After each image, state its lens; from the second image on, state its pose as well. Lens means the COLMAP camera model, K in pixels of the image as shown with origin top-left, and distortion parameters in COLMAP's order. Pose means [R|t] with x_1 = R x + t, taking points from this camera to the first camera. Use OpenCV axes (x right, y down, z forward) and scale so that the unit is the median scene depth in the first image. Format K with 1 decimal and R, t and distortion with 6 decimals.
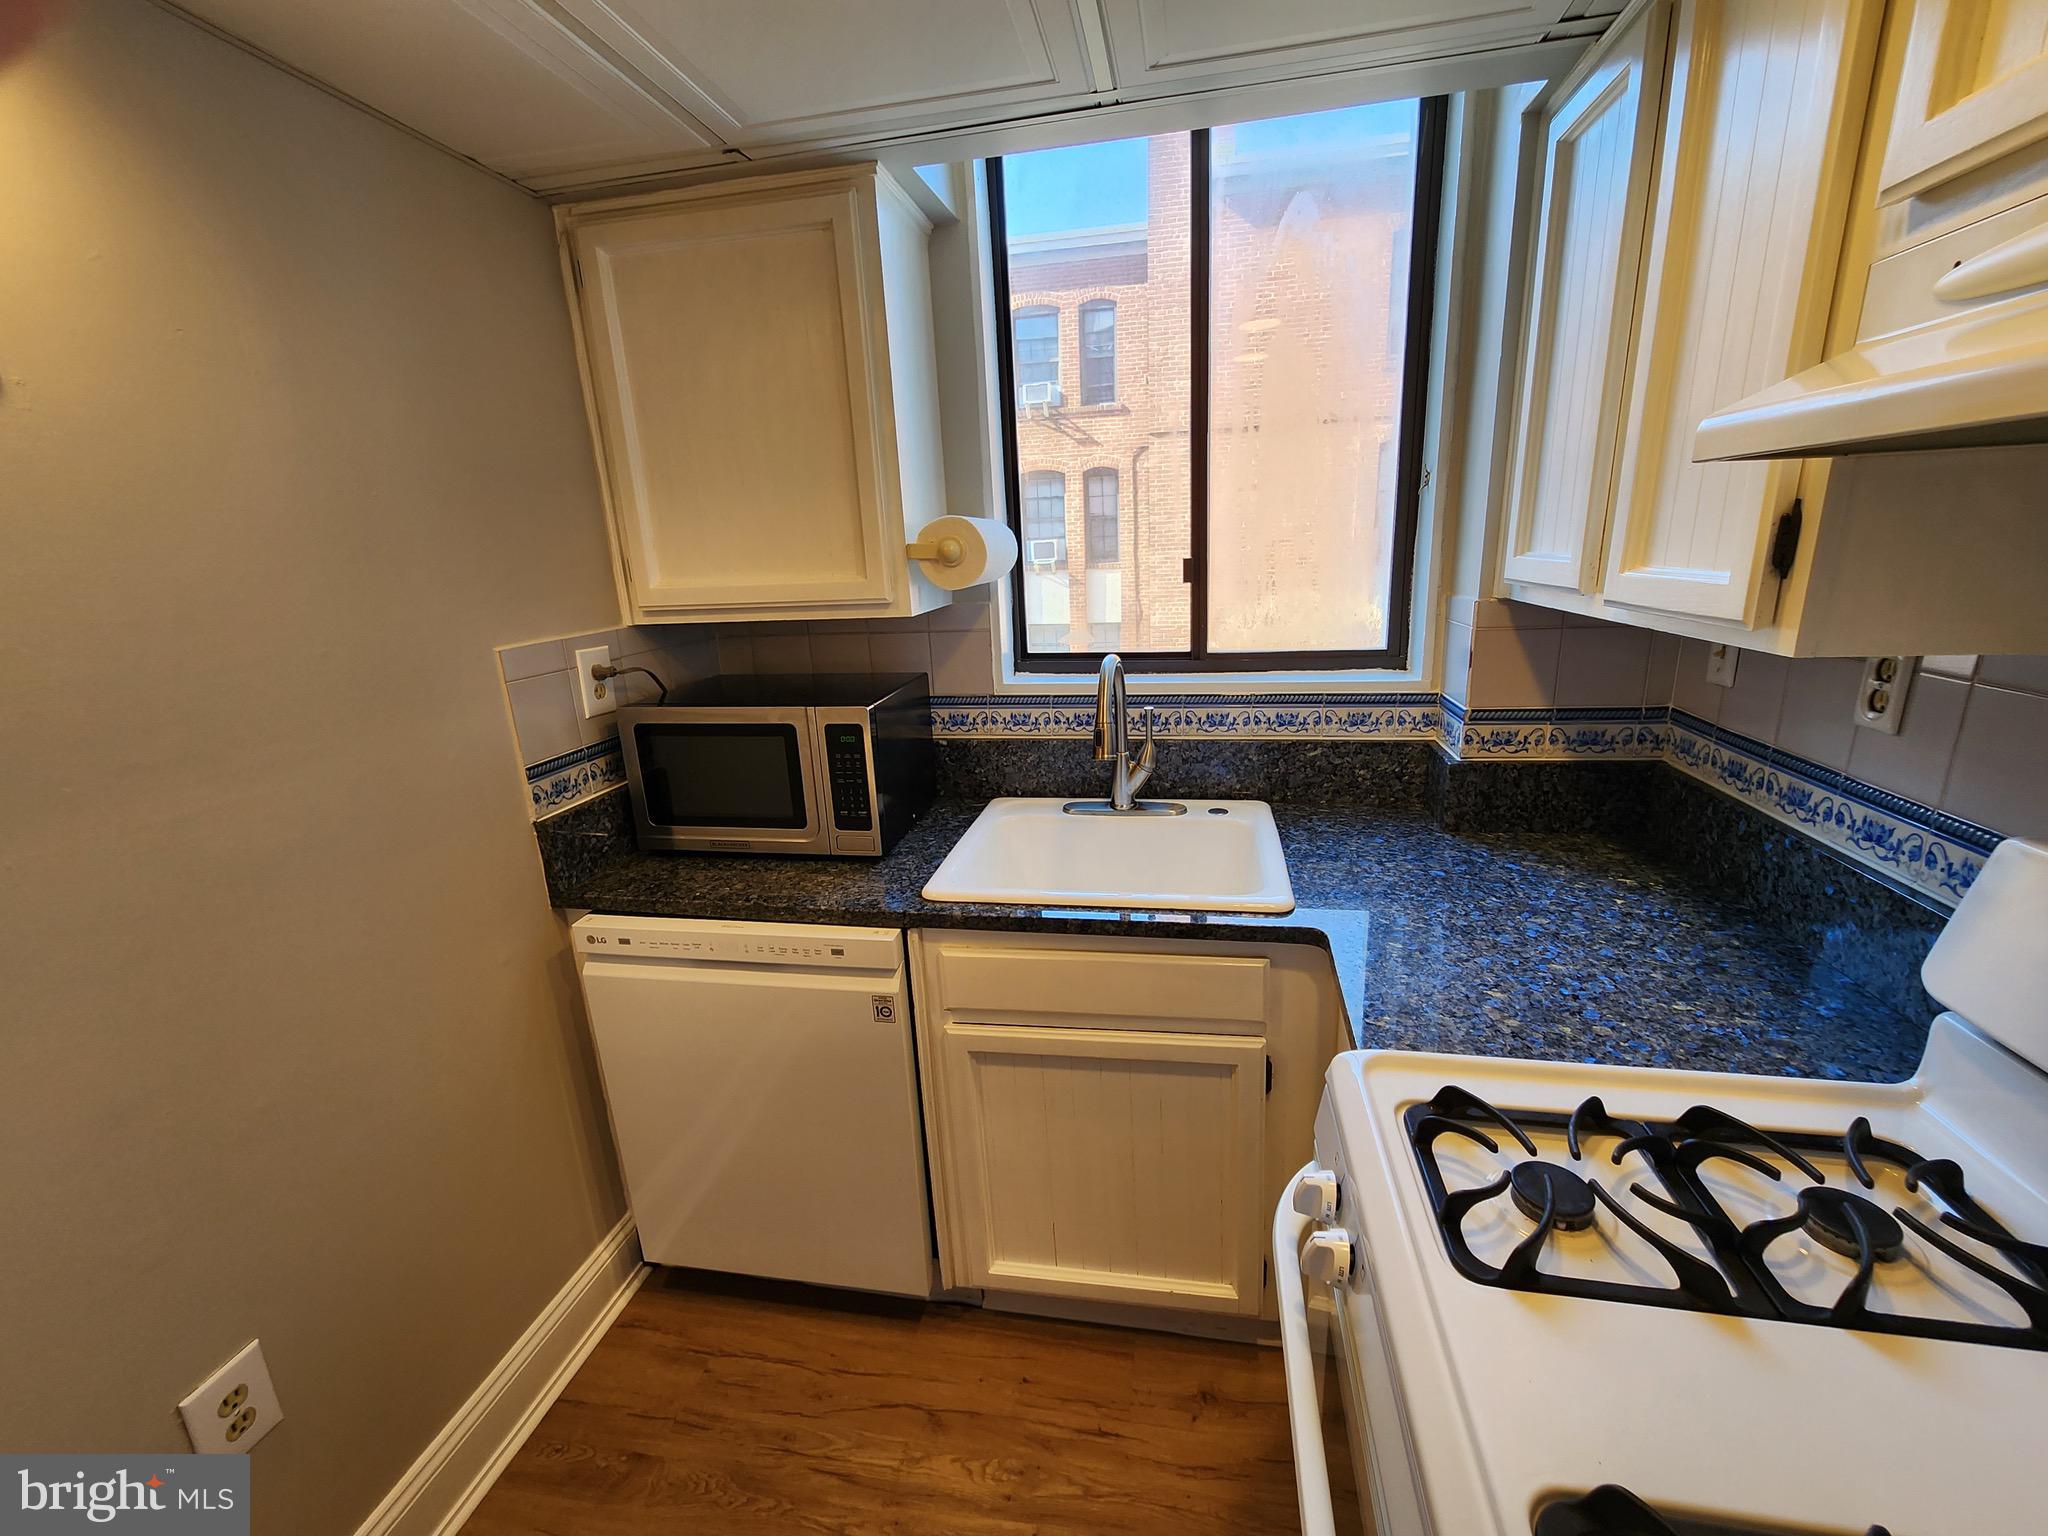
lens RADIAL K [[830.4, 0, 1036.2], [0, 830.4, 768.4], [0, 0, 1]] dist [0.000096, -0.000445]
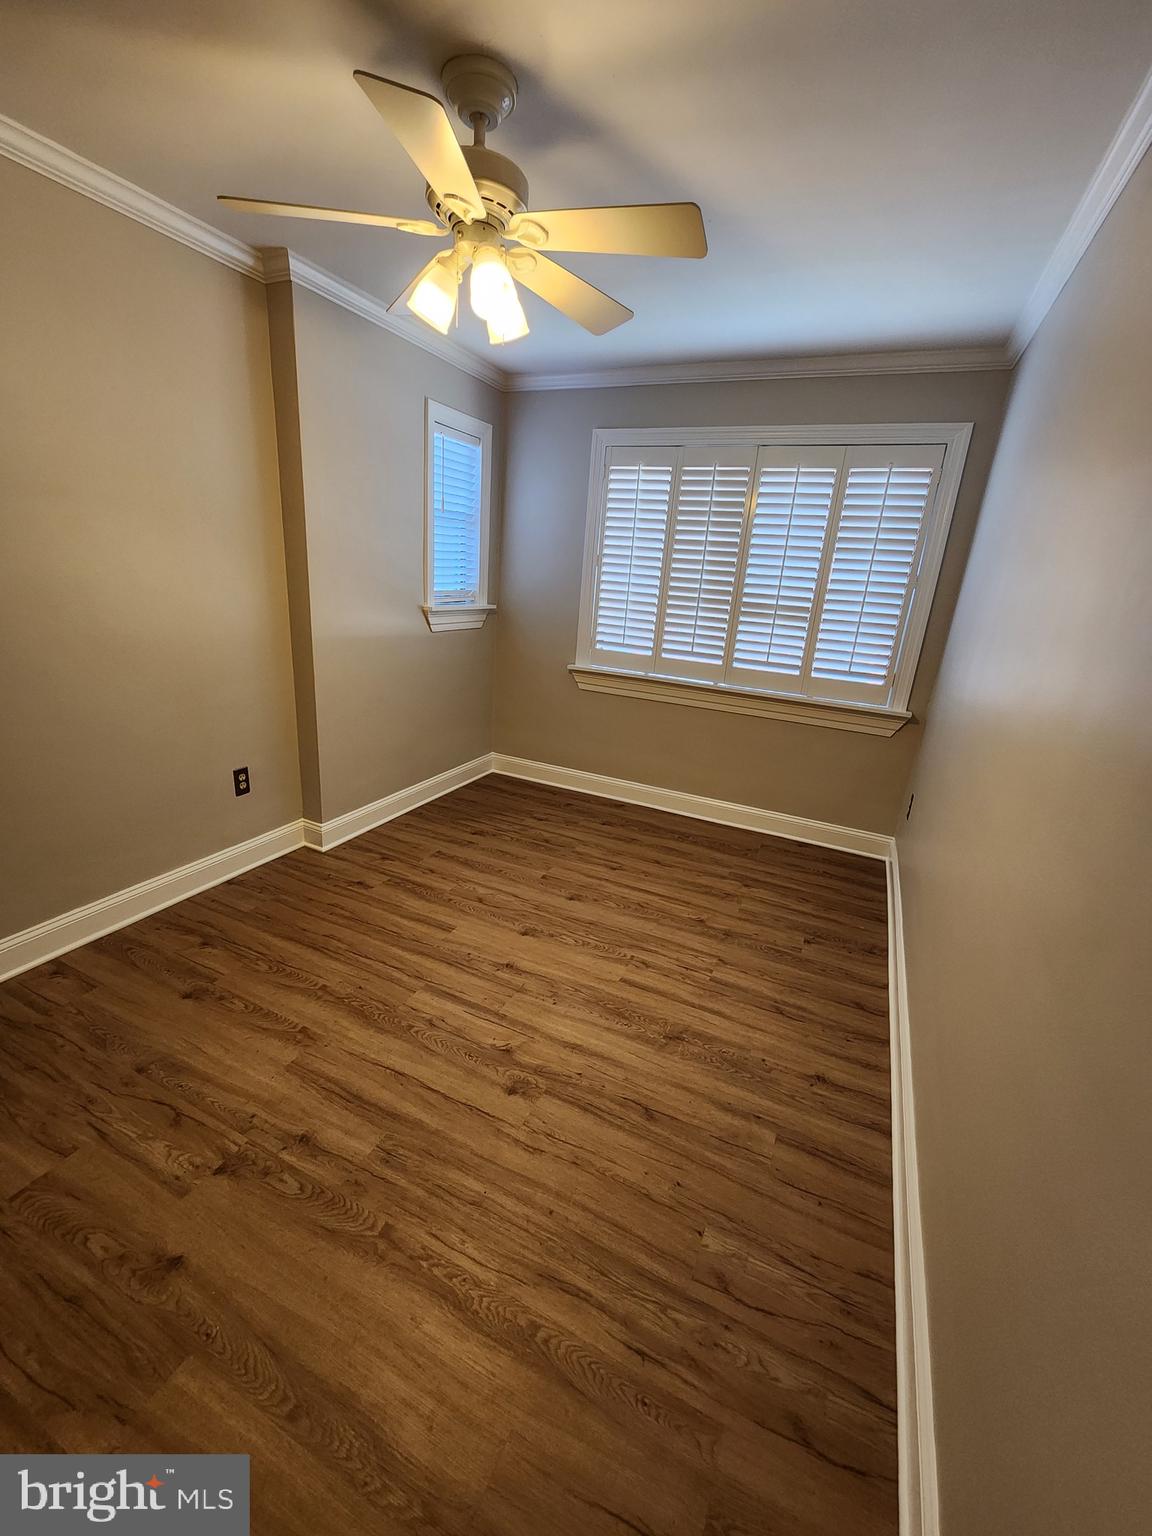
lens RADIAL K [[622.8, 0, 577.1], [0, 622.8, 766.1], [0, 0, 1]] dist [0.000096, -0.000445]
pose [[-0.967270, -0.105904, 0.230592, 0.052478], [0.036812, 0.840563, 0.540462, -0.314216], [-0.251064, 0.531261, -0.809153, 1.231643]]
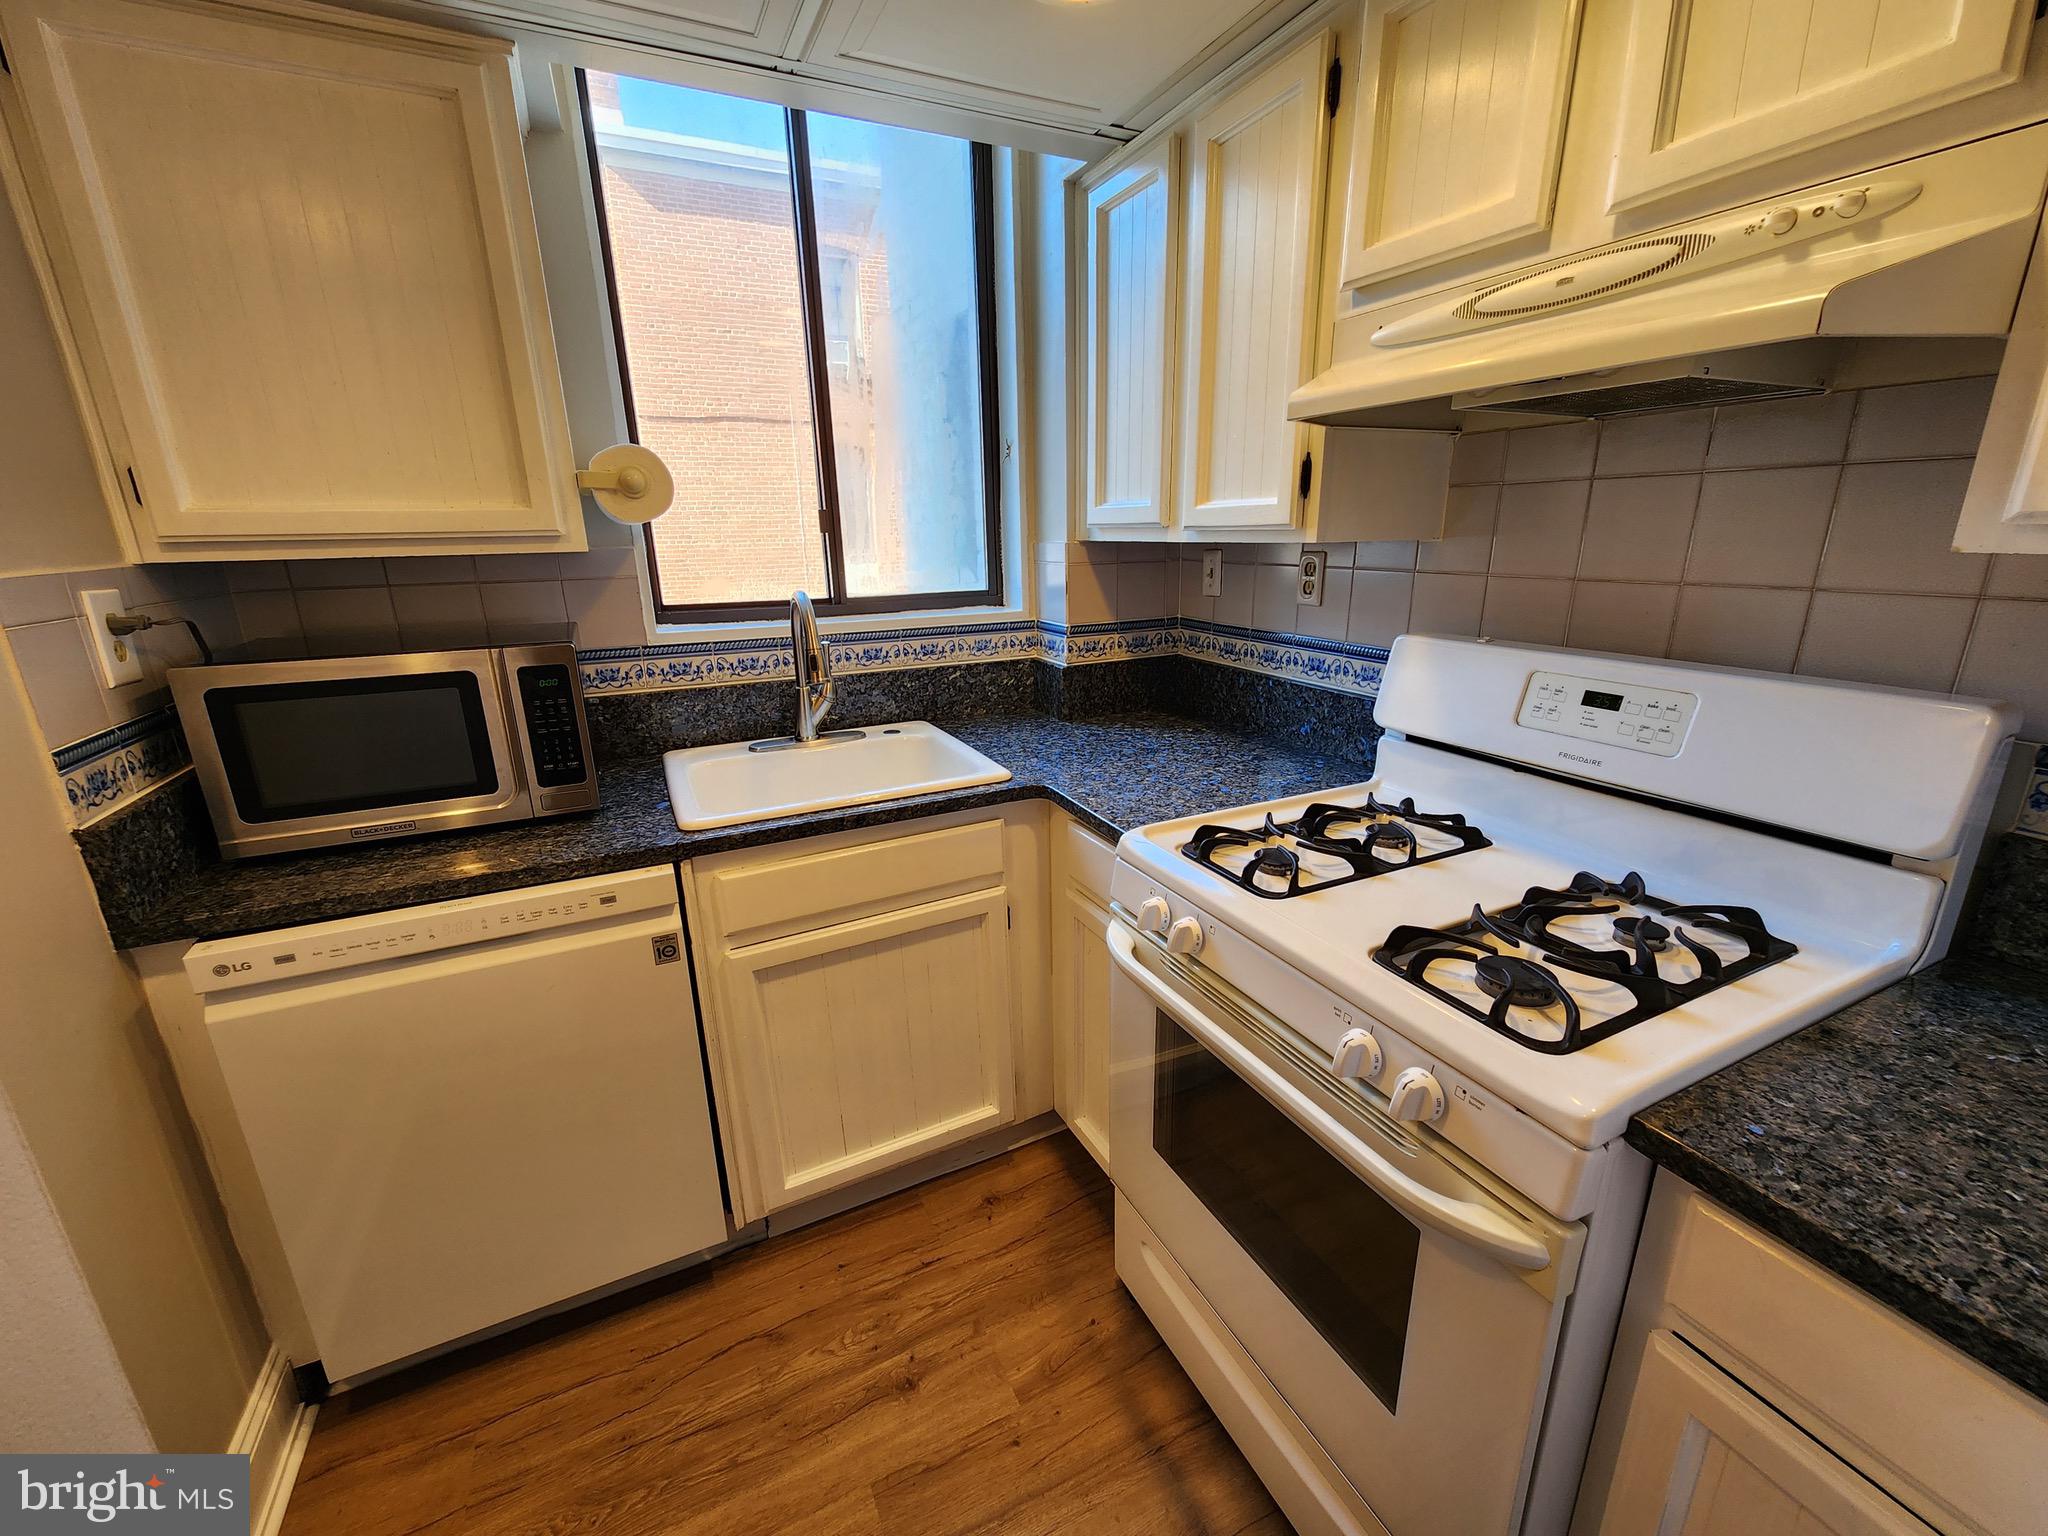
lens RADIAL K [[830.4, 0, 1023.3], [0, 830.4, 772.9], [0, 0, 1]] dist [0.000096, -0.000445]
pose [[0.804351, -0.140549, 0.577291, -0.361486], [0.140341, 0.989068, 0.045263, 0.097698], [-0.577342, 0.044611, 0.815283, -0.032873]]
